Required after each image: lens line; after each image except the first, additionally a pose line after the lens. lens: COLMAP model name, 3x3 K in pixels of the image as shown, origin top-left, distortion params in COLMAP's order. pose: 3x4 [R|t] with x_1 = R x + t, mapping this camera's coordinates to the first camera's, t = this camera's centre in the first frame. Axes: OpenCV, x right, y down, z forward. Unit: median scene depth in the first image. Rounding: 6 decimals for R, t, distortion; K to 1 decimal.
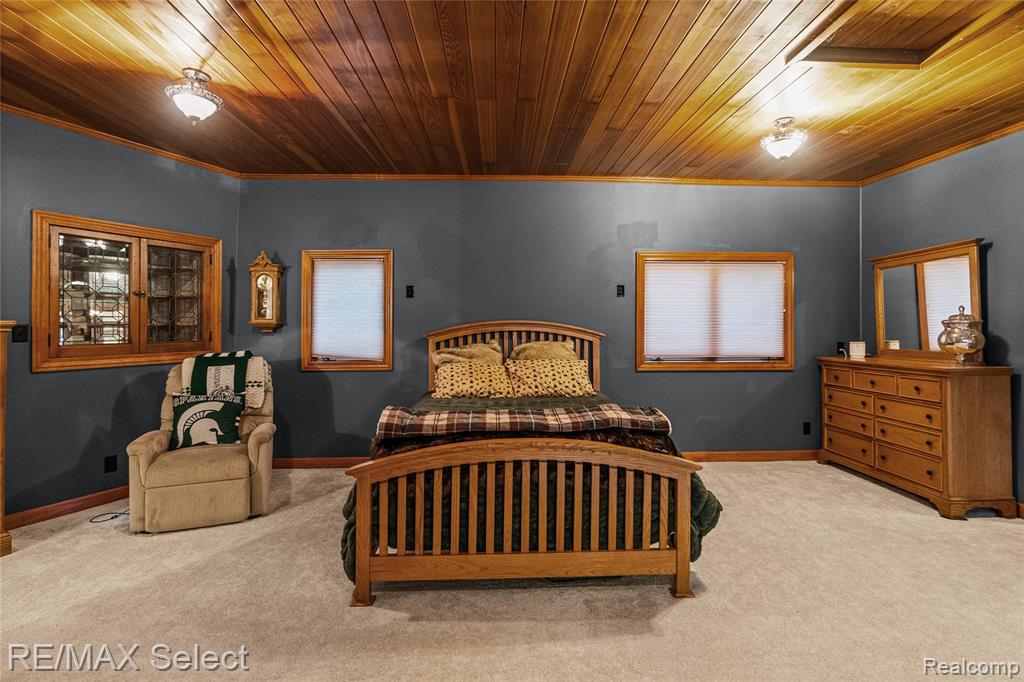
lens RADIAL K [[469.2, 0, 515.1], [0, 469.2, 327.3], [0, 0, 1]] dist [-0.014253, 0.006413]
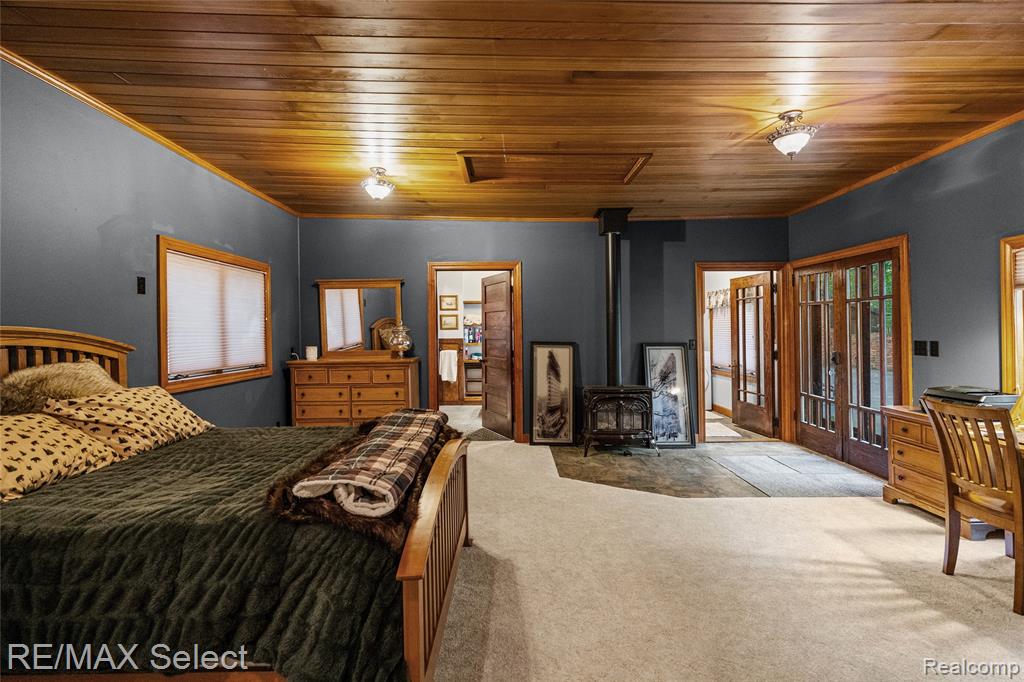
lens RADIAL K [[469.2, 0, 515.1], [0, 469.2, 327.3], [0, 0, 1]] dist [-0.014253, 0.006413]
pose [[0.037922, 0.008550, 0.999244, -0.529506], [0.005688, 0.999945, -0.008772, -0.006250], [-0.999265, 0.006017, 0.037872, 0.469950]]
